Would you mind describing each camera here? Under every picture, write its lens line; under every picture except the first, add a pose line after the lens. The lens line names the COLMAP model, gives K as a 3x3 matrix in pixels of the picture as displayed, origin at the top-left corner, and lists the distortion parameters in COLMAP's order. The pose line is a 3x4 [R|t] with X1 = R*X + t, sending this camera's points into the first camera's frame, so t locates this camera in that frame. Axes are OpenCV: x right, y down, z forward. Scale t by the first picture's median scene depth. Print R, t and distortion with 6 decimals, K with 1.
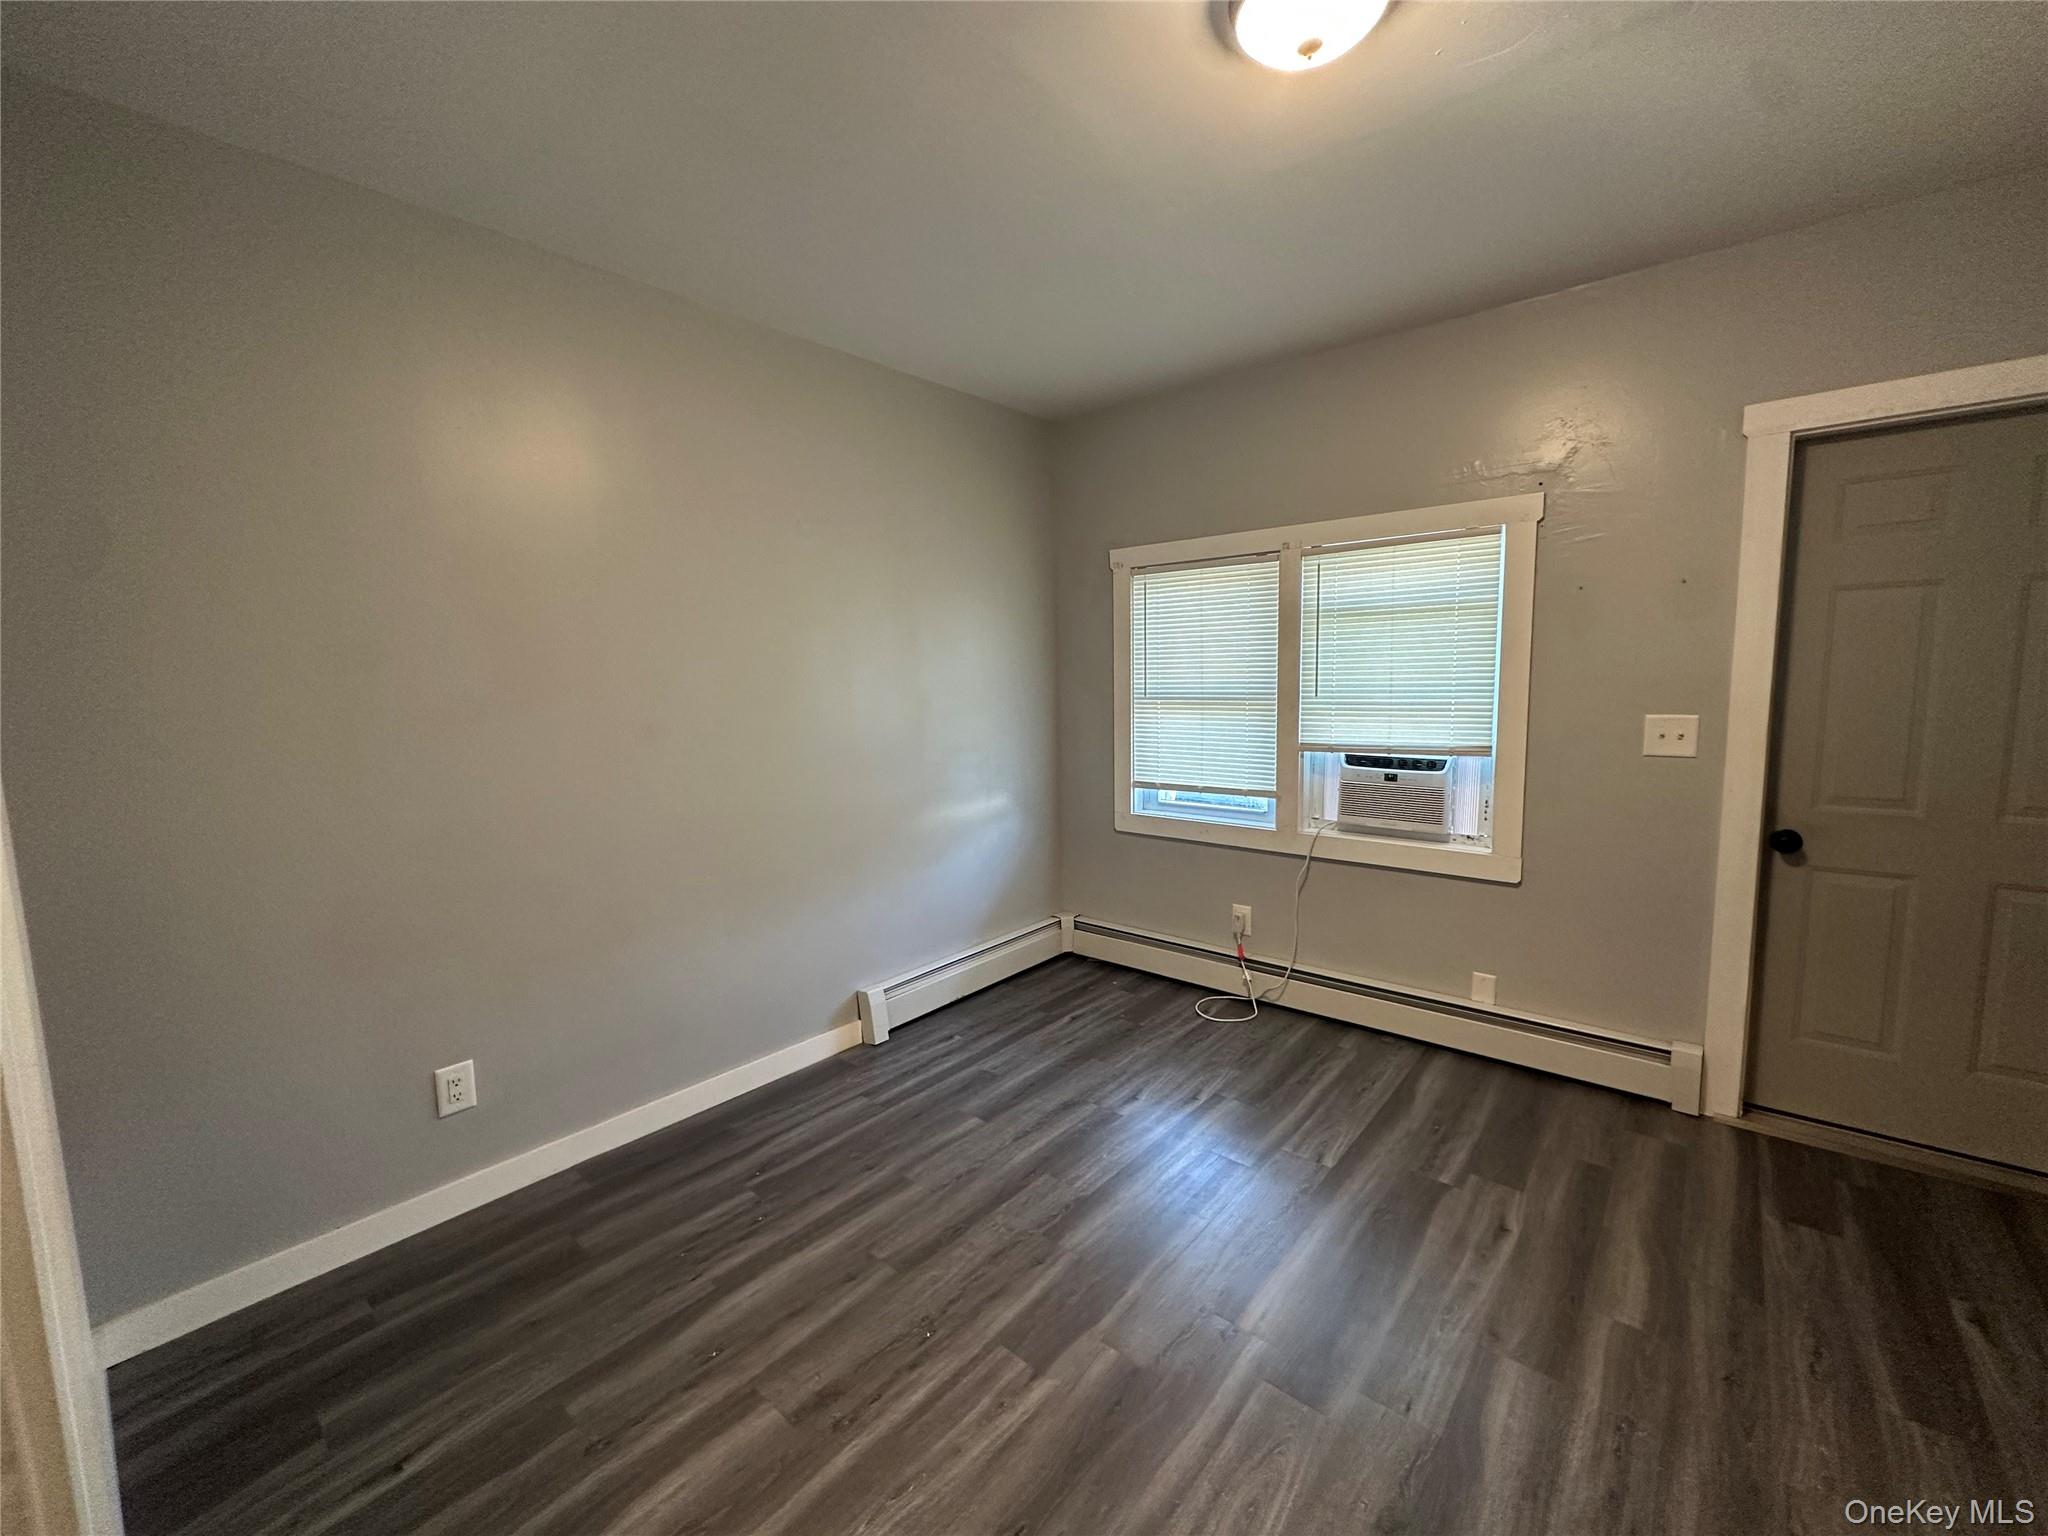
lens RADIAL K [[815.3, 0, 1021.2], [0, 815.3, 763.3], [0, 0, 1]] dist [-0.004894, 0.001367]
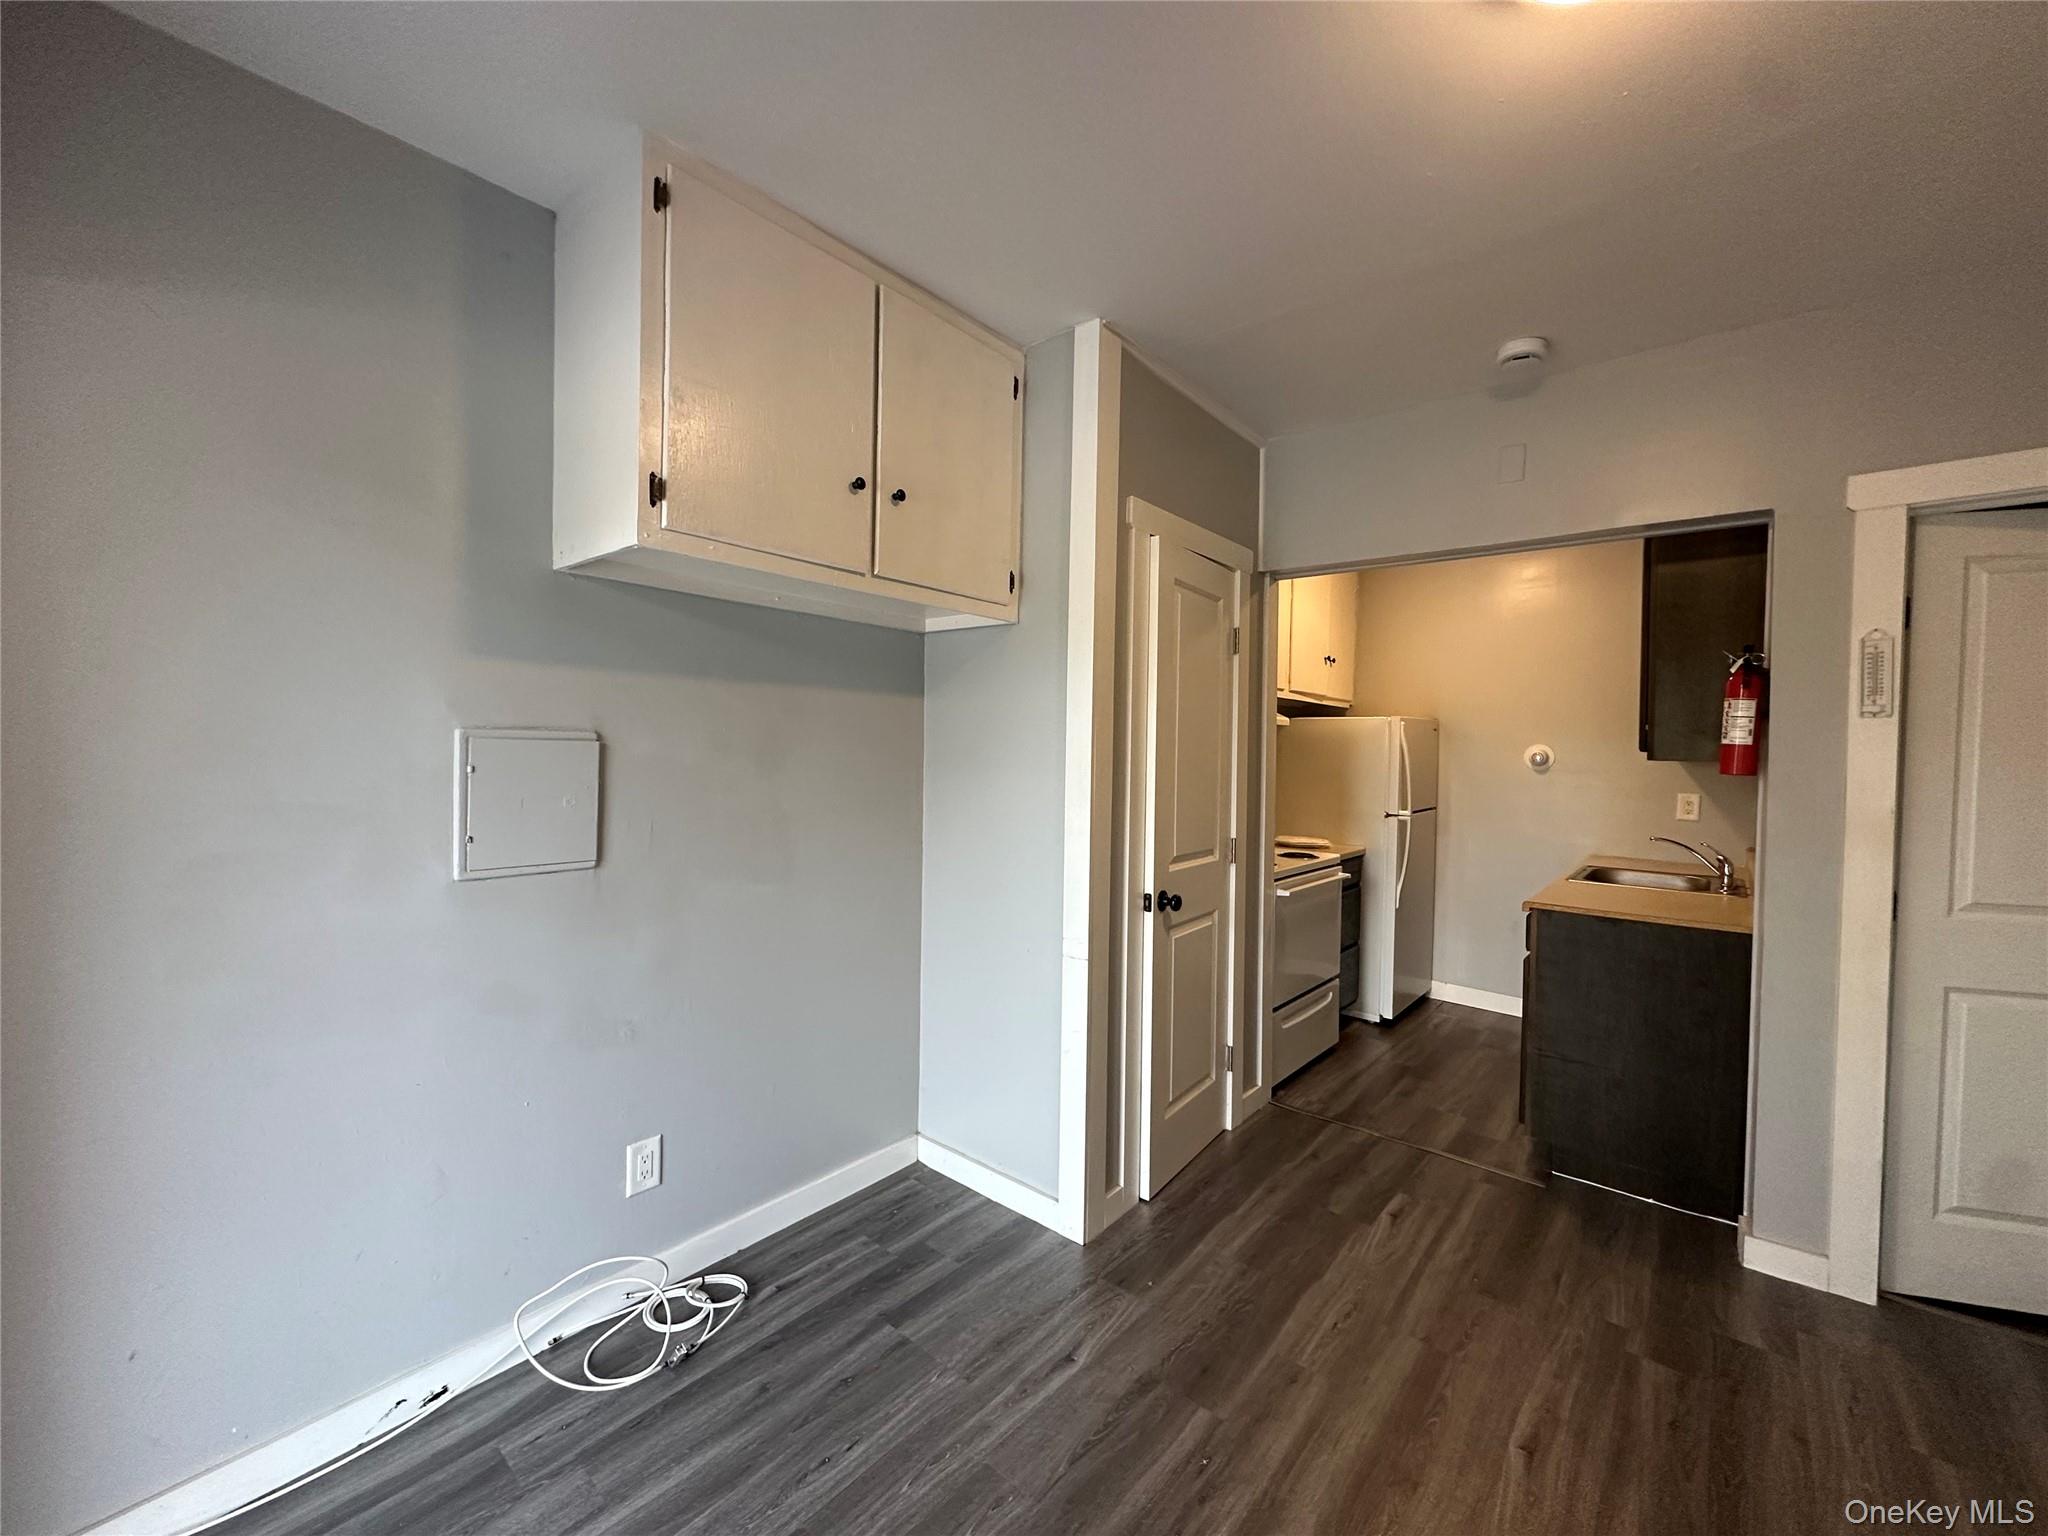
lens RADIAL K [[815.3, 0, 1021.1], [0, 815.3, 766.7], [0, 0, 1]] dist [-0.004894, 0.001367]
pose [[-0.999960, 0.008499, 0.002777, 0.621485], [0.008797, 0.990801, 0.135041, -0.143710], [-0.001604, 0.135061, -0.990836, 1.260504]]
